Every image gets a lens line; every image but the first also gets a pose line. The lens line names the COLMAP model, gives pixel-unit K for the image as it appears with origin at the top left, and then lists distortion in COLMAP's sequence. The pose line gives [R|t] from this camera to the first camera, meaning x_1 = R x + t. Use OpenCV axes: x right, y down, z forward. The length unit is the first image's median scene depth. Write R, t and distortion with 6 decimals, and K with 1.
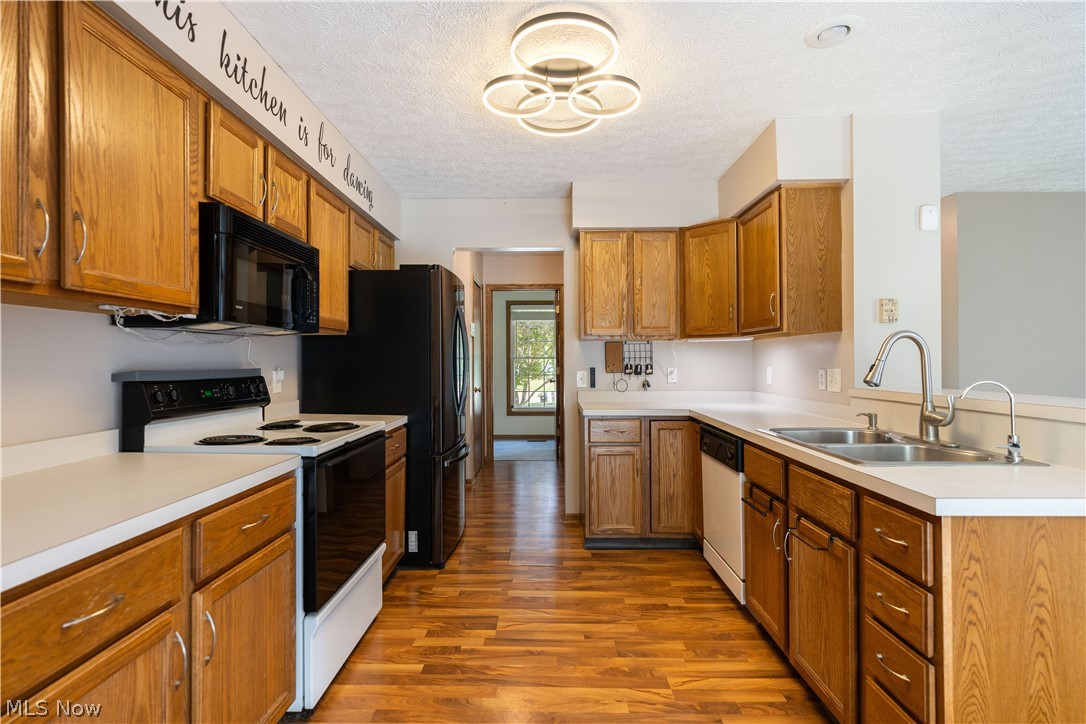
lens RADIAL K [[532.7, 0, 543.0], [0, 532.7, 362.0], [0, 0, 1]] dist [0.000654, 0.000577]
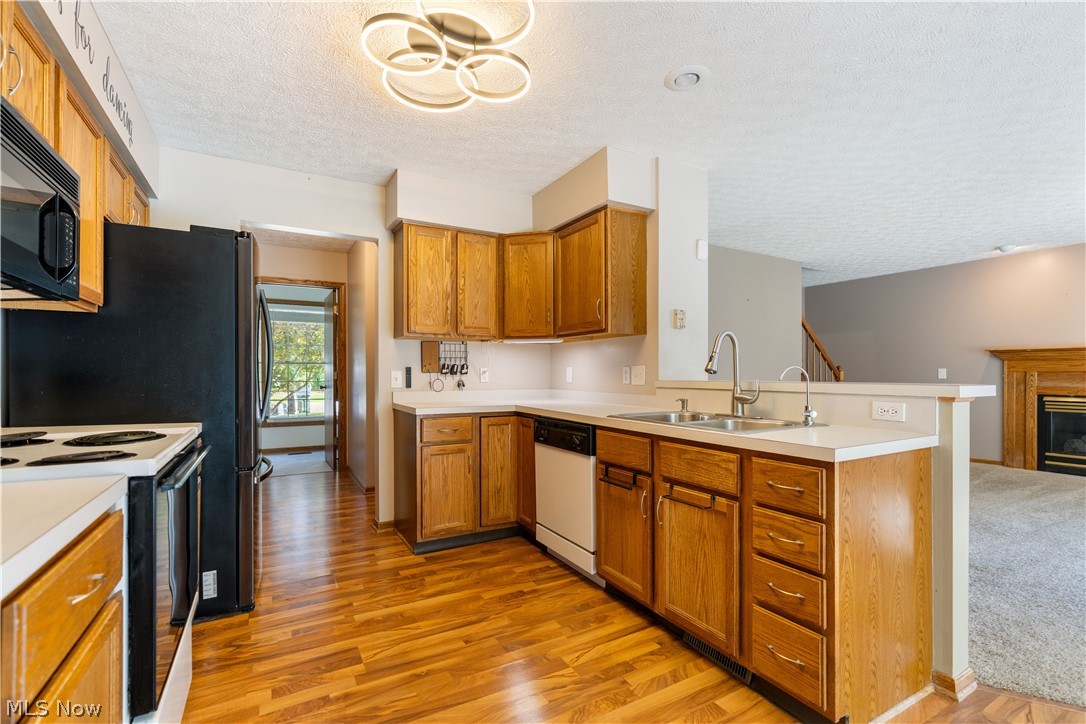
lens RADIAL K [[492.1, 0, 551.7], [0, 492.1, 375.2], [0, 0, 1]] dist [-0.002737, 0.000596]
pose [[0.859953, -0.000761, 0.510372, -0.191654], [-0.000272, 0.999998, 0.001949, 0.032056], [-0.510373, -0.001815, 0.859952, 0.138801]]
